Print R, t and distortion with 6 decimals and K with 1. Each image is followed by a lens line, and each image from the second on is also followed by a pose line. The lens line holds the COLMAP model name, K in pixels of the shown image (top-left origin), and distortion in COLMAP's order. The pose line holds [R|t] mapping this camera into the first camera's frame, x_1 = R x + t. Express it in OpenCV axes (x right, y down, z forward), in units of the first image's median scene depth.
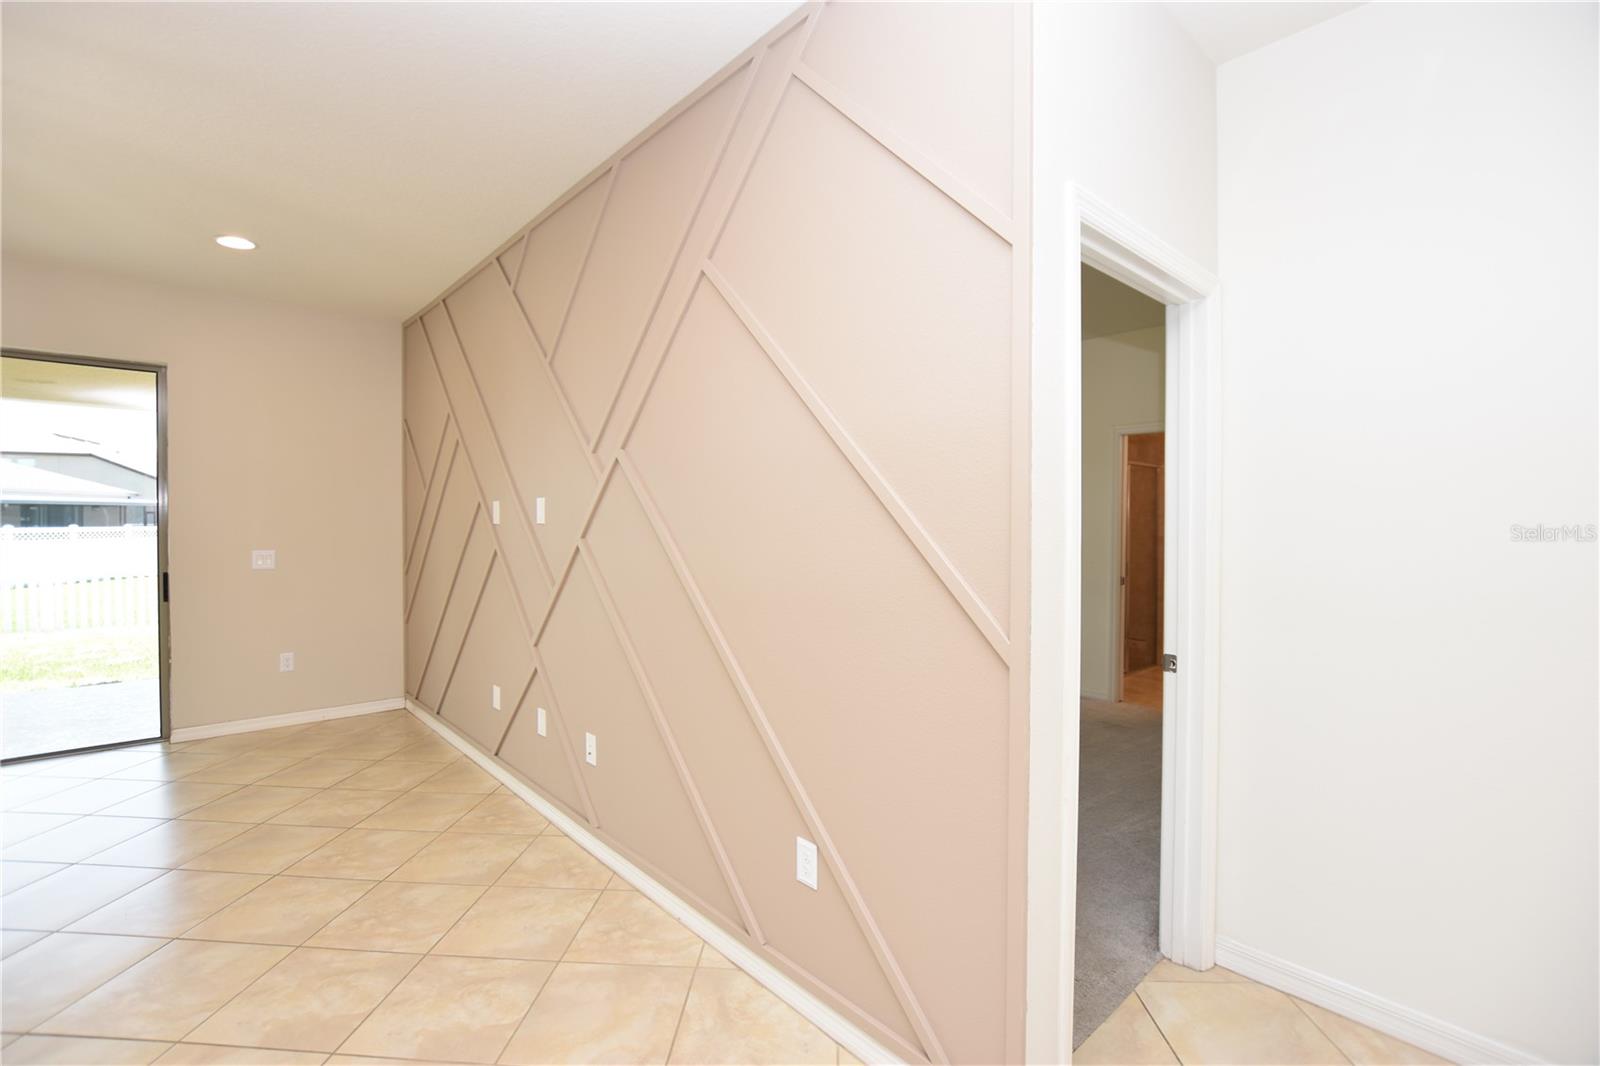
lens RADIAL K [[721.6, 0, 793.0], [0, 721.6, 532.9], [0, 0, 1]] dist [-0.025248, 0.003110]
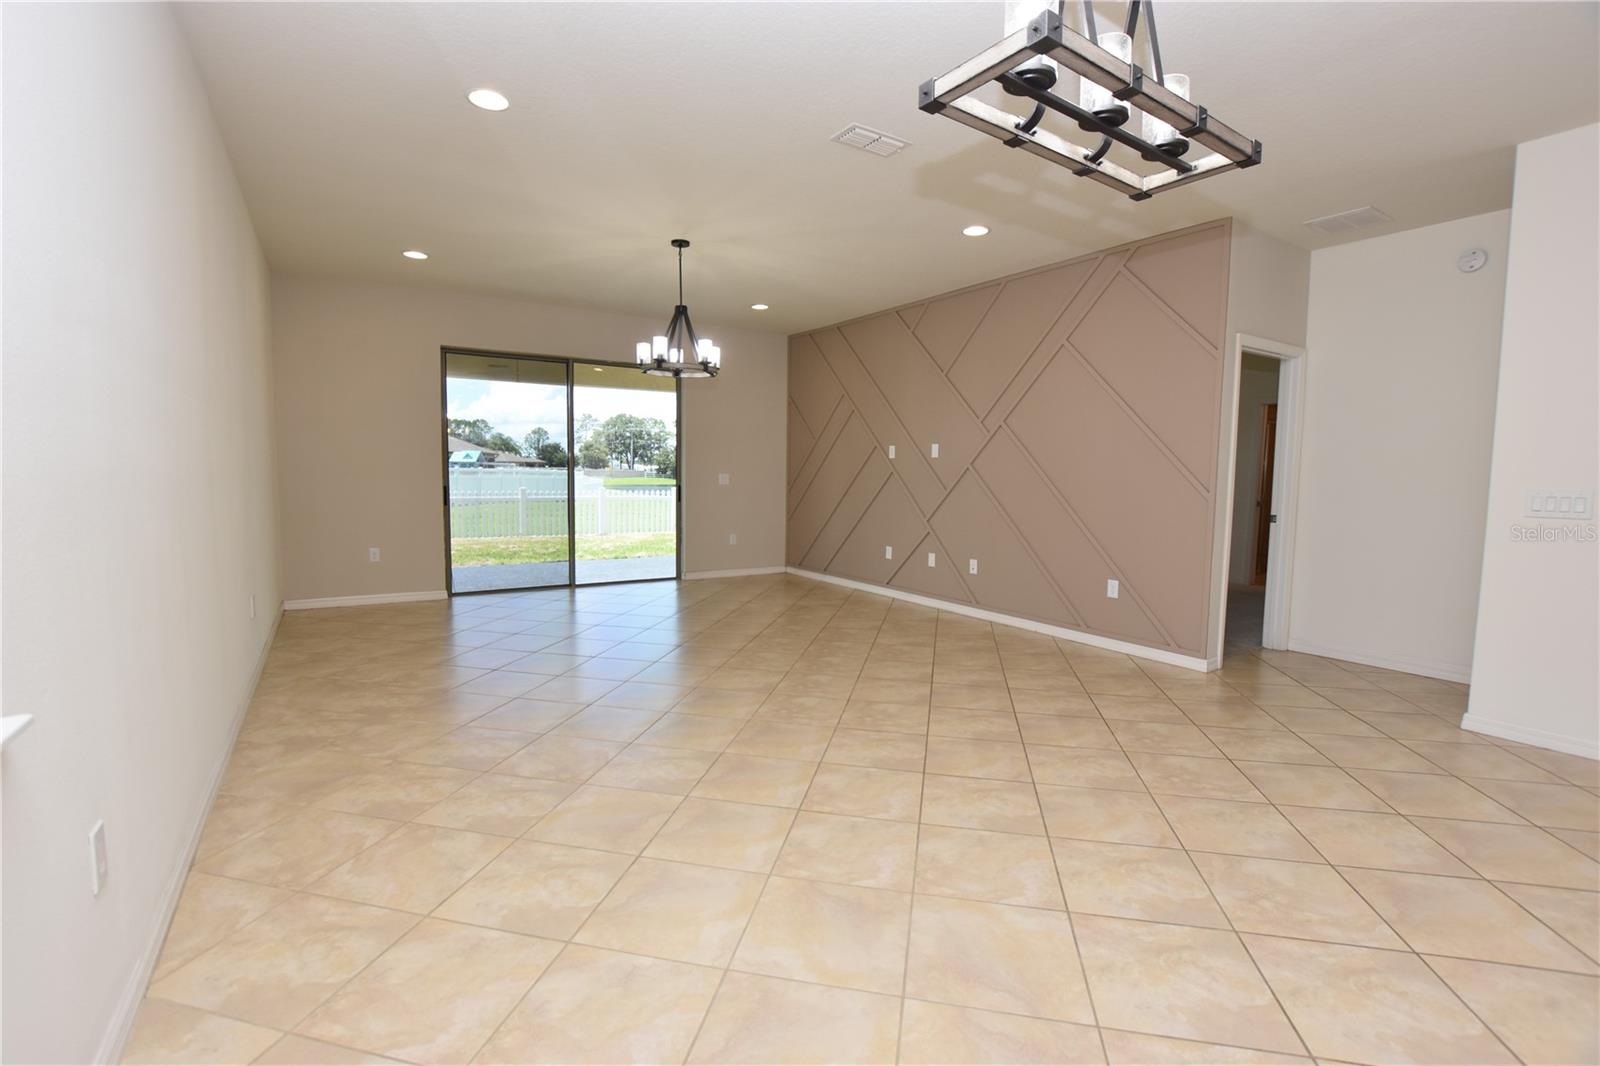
lens RADIAL K [[721.6, 0, 793.1], [0, 721.6, 536.4], [0, 0, 1]] dist [-0.025248, 0.003110]
pose [[0.987297, 0.023292, -0.157169, -0.317326], [-0.011365, 0.997016, 0.076360, 0.041494], [0.158479, -0.073604, 0.984615, -0.753513]]
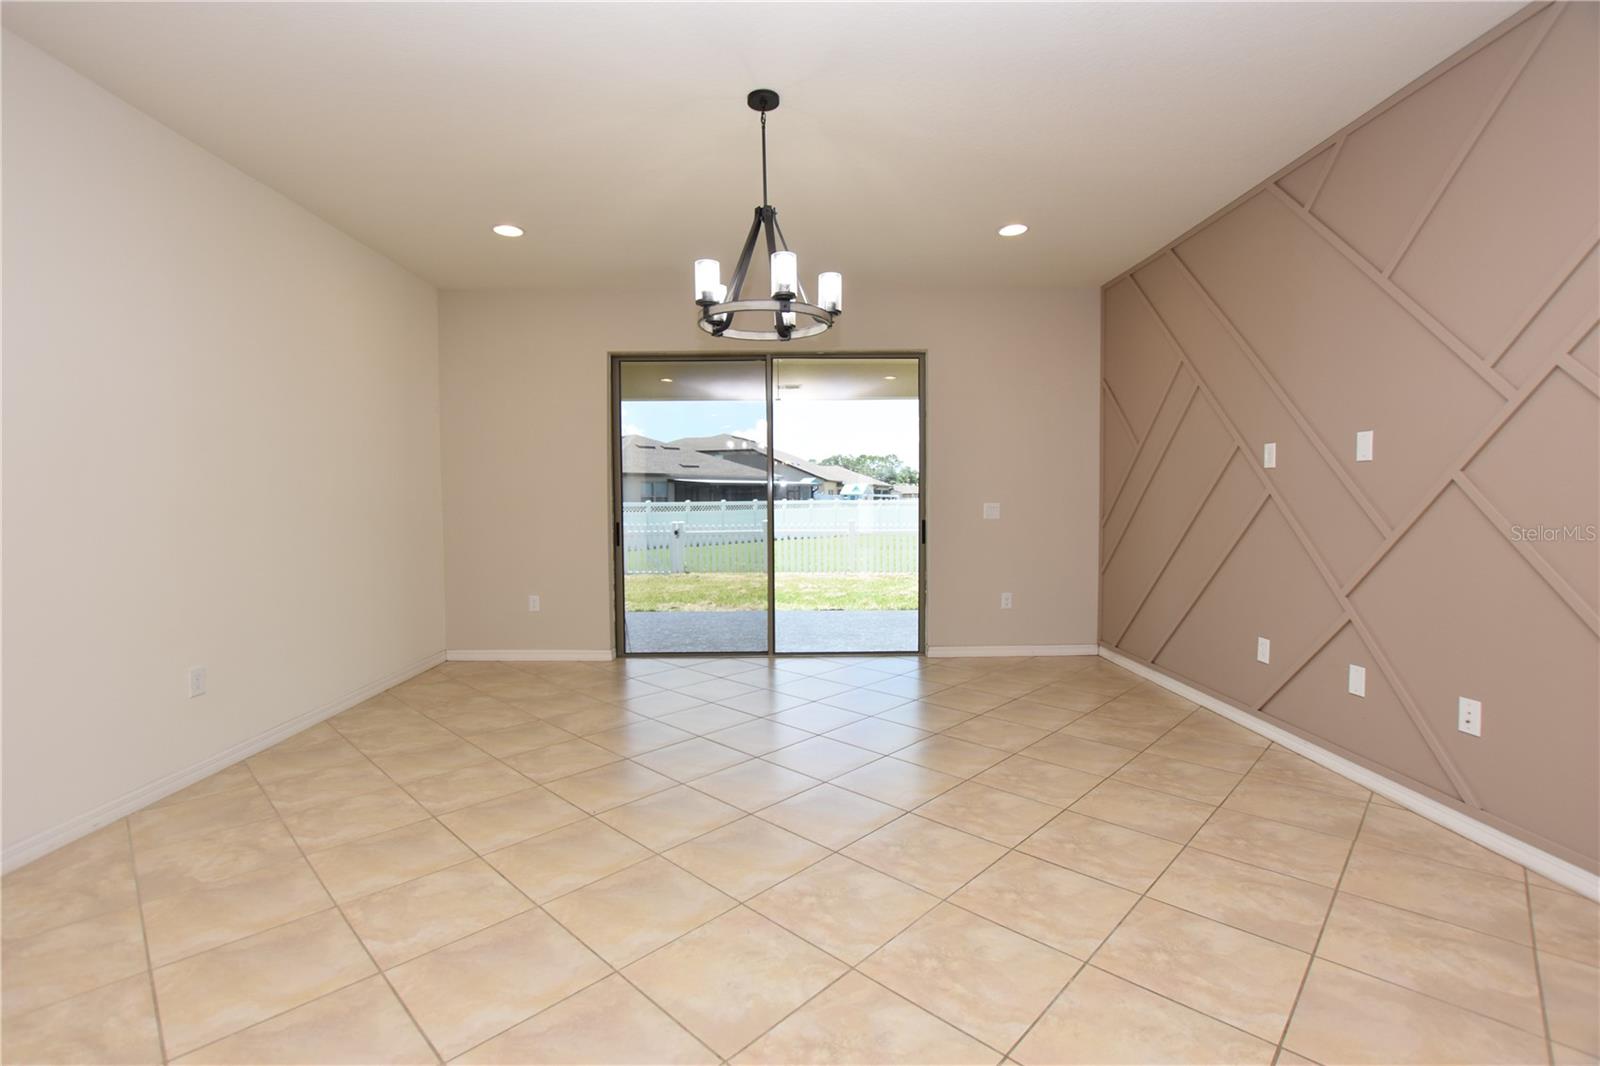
lens RADIAL K [[721.6, 0, 790.7], [0, 721.6, 533.8], [0, 0, 1]] dist [-0.025248, 0.003110]
pose [[0.756260, 0.022778, -0.653874, -0.235702], [-0.000308, 0.999406, 0.034457, 0.036308], [0.654271, -0.025857, 0.755818, -0.108246]]
